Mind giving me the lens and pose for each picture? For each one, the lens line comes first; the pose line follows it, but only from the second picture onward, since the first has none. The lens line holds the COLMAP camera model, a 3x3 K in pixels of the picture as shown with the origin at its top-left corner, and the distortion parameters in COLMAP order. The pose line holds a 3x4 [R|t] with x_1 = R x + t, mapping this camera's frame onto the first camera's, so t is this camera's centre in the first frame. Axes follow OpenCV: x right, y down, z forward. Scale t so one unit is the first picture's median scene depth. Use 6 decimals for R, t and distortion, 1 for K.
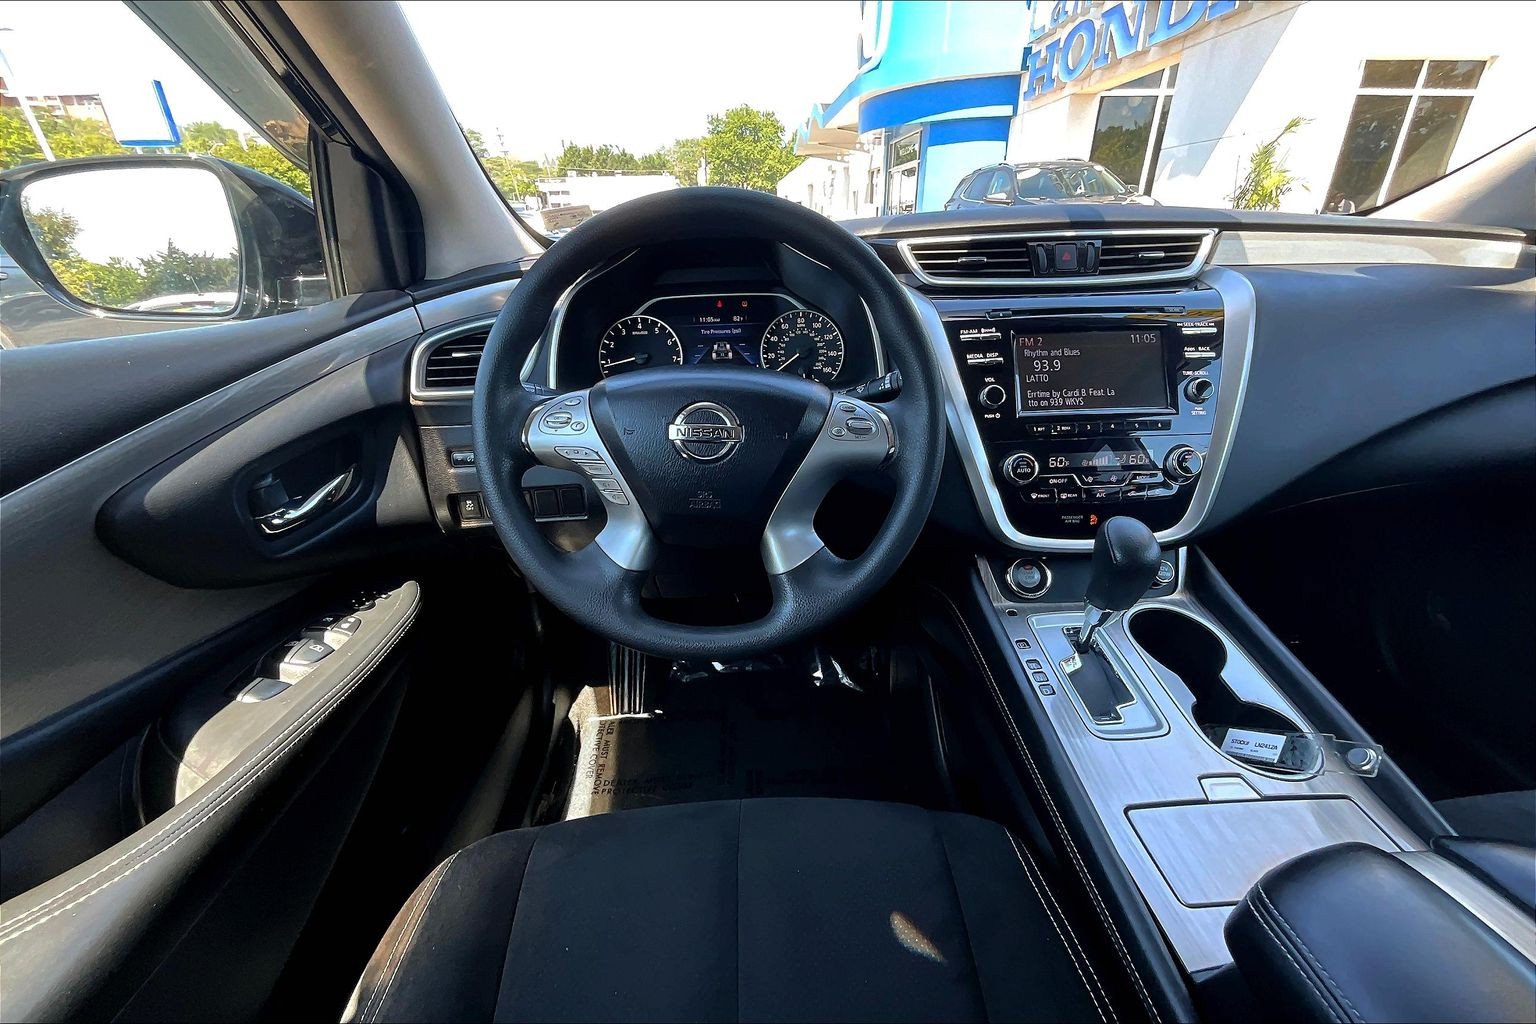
lens RADIAL K [[631.7, 0, 761.8], [0, 631.7, 515.0], [0, 0, 1]] dist [0.003000, 0.000632]
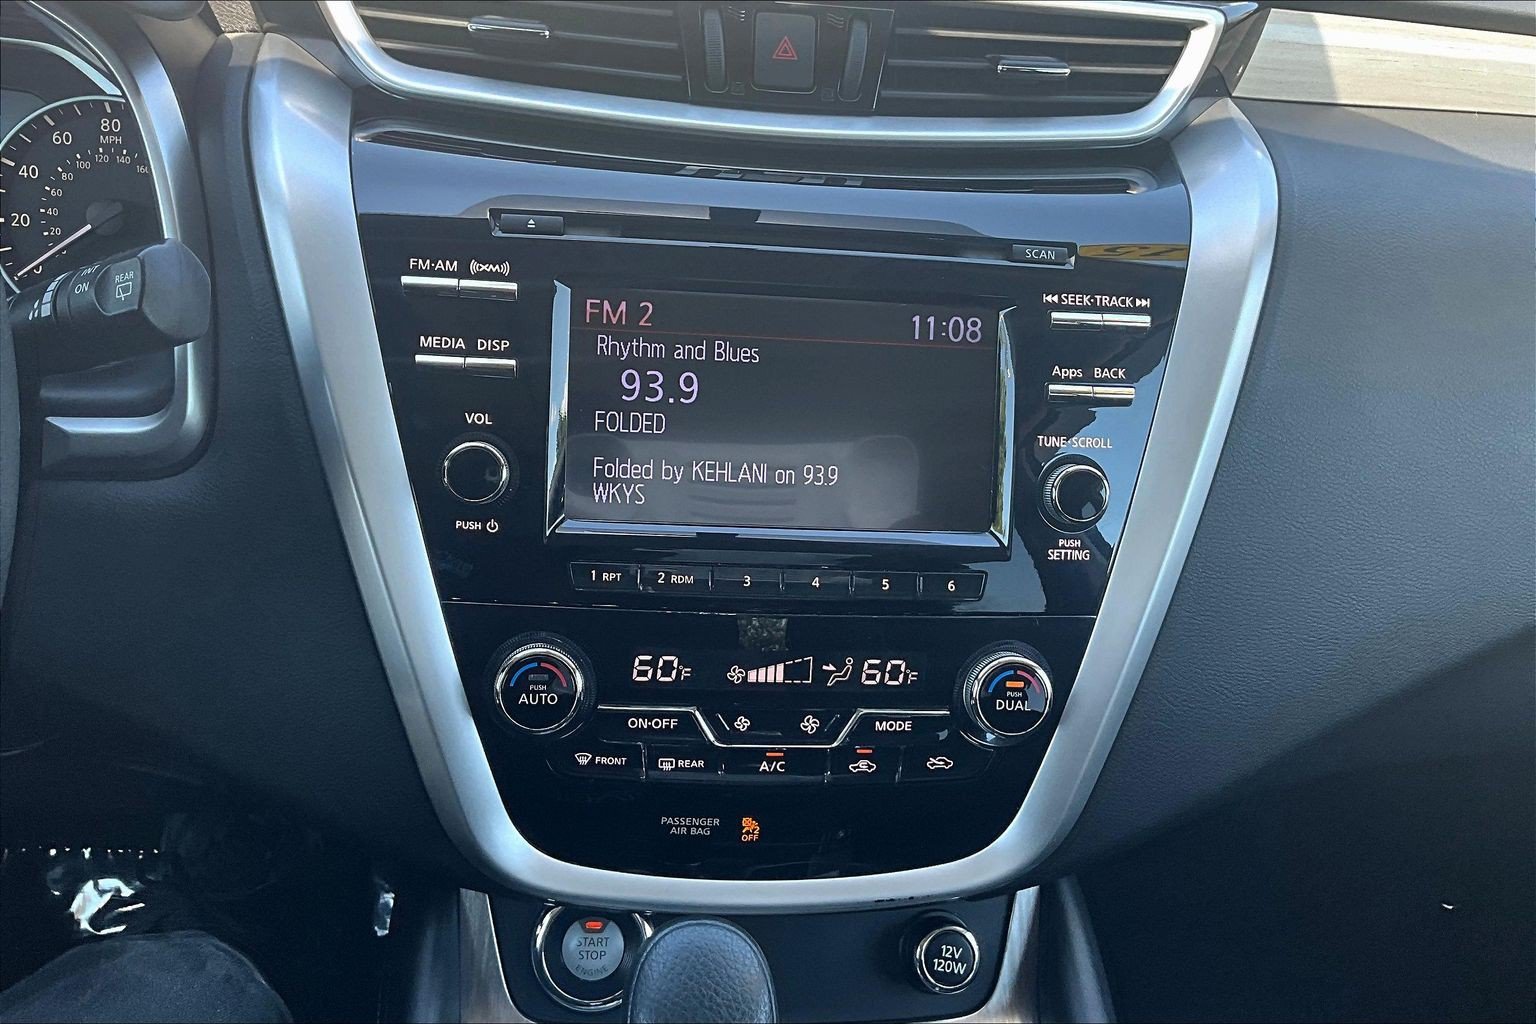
lens RADIAL K [[1301.2, 0, 753.2], [0, 1301.2, 522.0], [0, 0, 1]] dist [0.081187, -0.148657]
pose [[0.993027, 0.074701, 0.091198, 0.442547], [-0.084525, 0.990431, 0.109098, -0.245103], [-0.082176, -0.116046, 0.989839, 0.283055]]
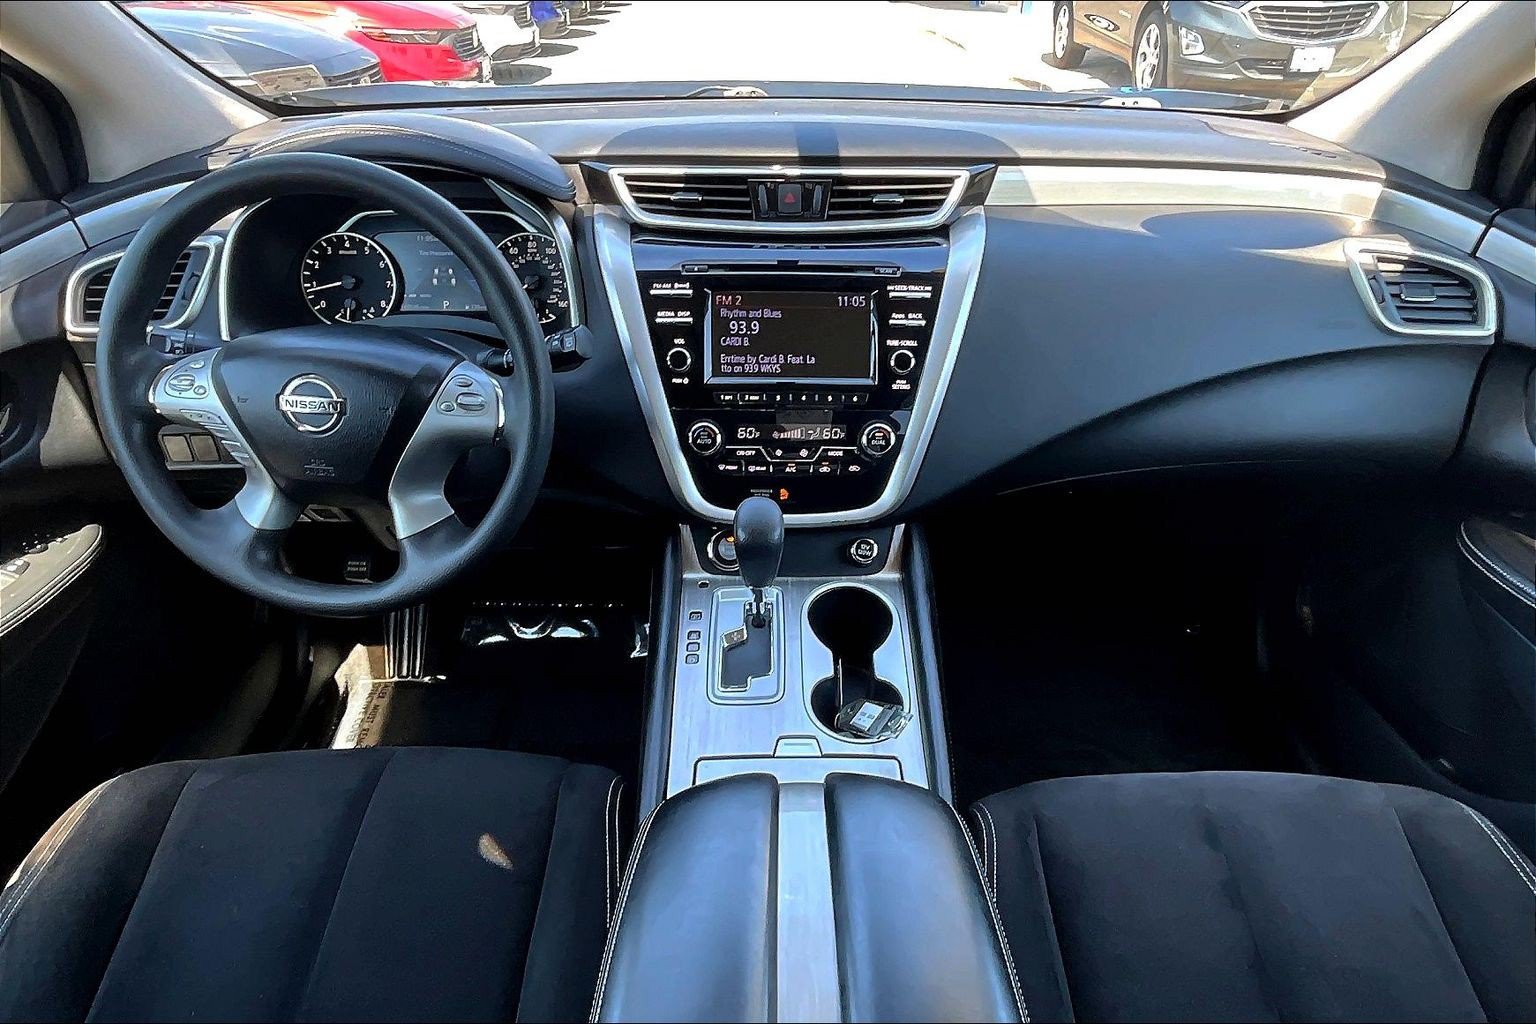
lens RADIAL K [[939.7, 0, 786.0], [0, 939.7, 593.7], [0, 0, 1]] dist [-0.006165, 0.012344]
pose [[0.998968, 0.045411, -0.000893, 0.532163], [-0.044488, 0.982249, 0.182232, -0.104987], [0.009153, -0.182004, 0.983255, -0.441792]]
